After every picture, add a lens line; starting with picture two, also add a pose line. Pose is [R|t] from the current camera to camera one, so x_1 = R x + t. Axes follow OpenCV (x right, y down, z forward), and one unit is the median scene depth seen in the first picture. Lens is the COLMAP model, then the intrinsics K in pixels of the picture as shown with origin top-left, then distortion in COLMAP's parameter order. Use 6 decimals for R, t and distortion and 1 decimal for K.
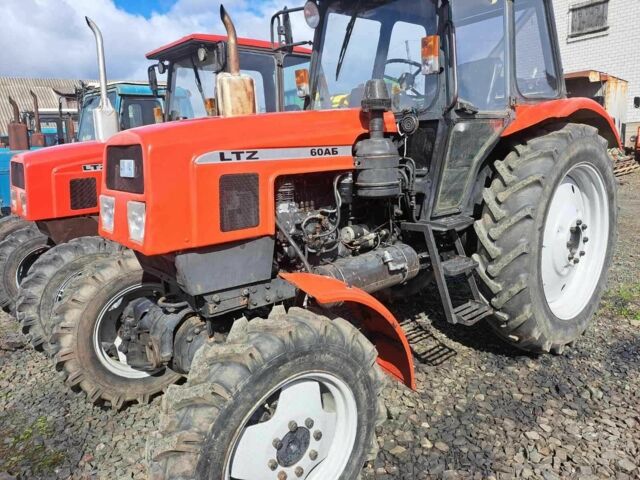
lens RADIAL K [[455.7, 0, 319.2], [0, 455.7, 224.7], [0, 0, 1]] dist [0.076716, -0.069733]
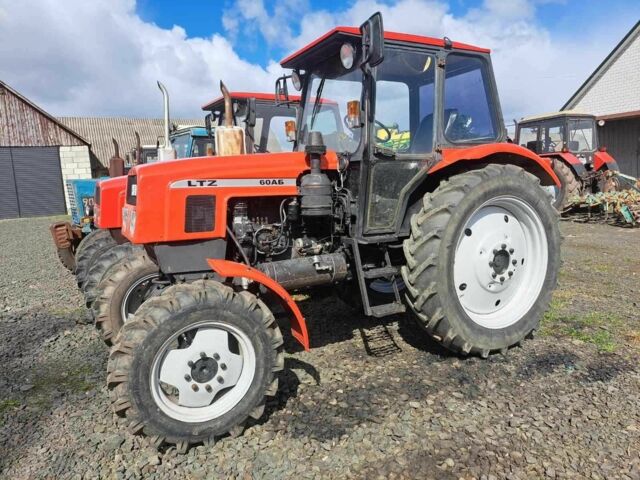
lens RADIAL K [[455.7, 0, 319.2], [0, 455.7, 224.7], [0, 0, 1]] dist [0.076716, -0.069733]
pose [[0.978680, 0.037785, -0.201886, 0.410724], [-0.051966, 0.996504, -0.065410, 0.051506], [0.198709, 0.074507, 0.977222, -0.312142]]
